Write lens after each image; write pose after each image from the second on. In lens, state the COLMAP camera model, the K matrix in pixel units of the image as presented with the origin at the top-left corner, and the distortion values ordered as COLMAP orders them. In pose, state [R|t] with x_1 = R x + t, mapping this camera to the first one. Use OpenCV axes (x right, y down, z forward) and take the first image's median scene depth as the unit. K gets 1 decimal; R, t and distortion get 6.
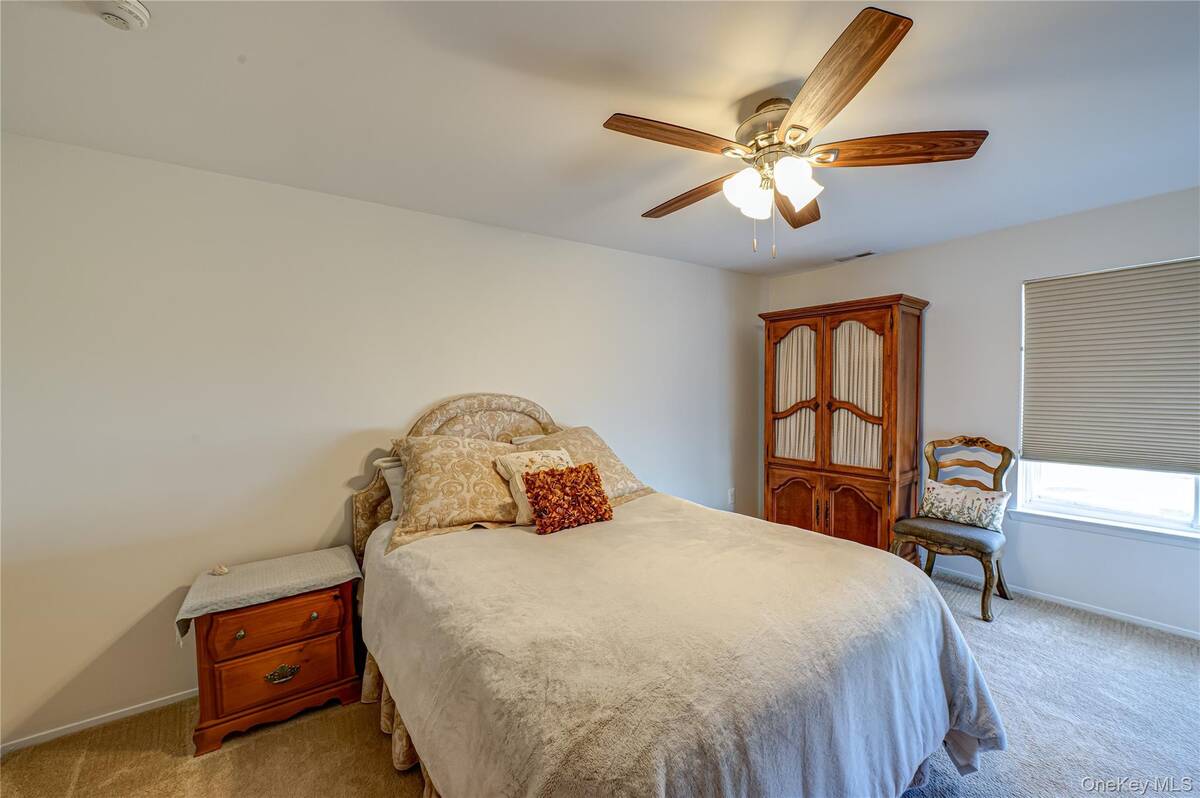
lens RADIAL K [[474.2, 0, 601.6], [0, 474.2, 402.4], [0, 0, 1]] dist [-0.007336, -0.000110]
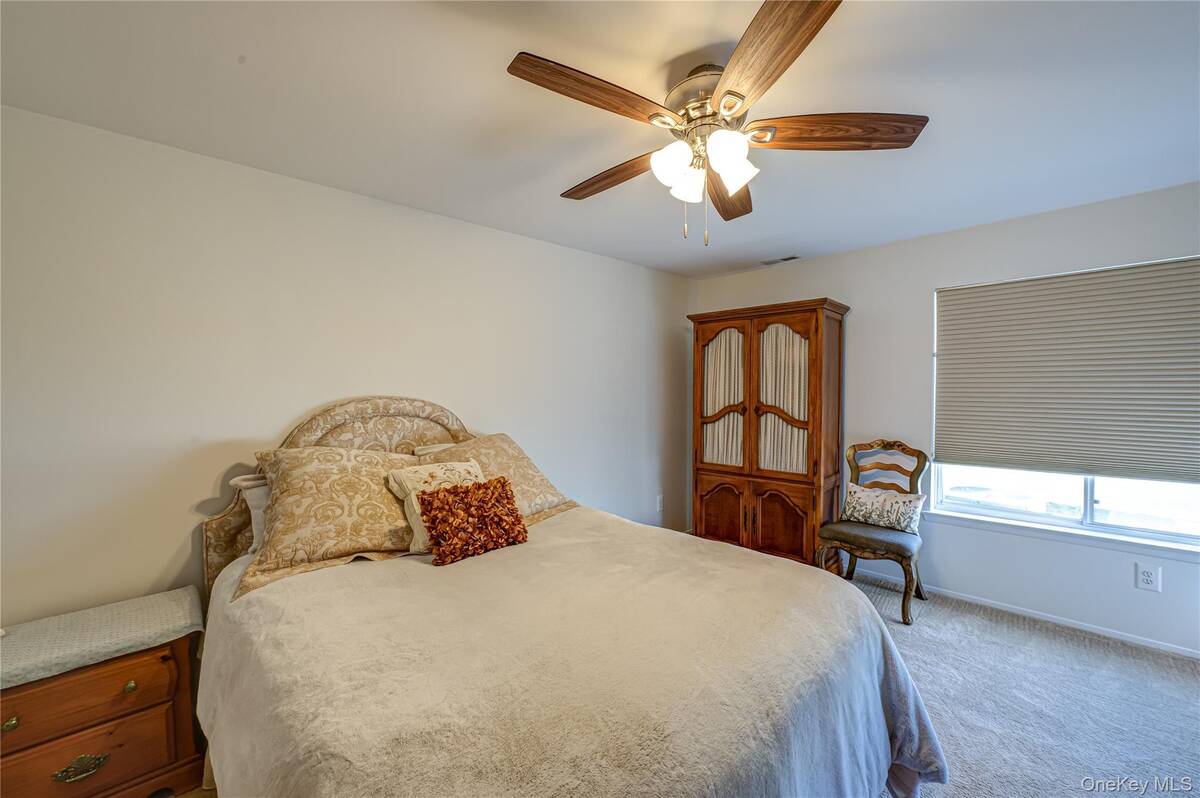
lens RADIAL K [[474.2, 0, 601.6], [0, 474.2, 402.4], [0, 0, 1]] dist [-0.007336, -0.000110]
pose [[0.989479, 0.001611, 0.144670, 0.033791], [-0.000786, 0.999983, -0.005761, -0.004502], [-0.144677, 0.005587, 0.989463, 0.122256]]
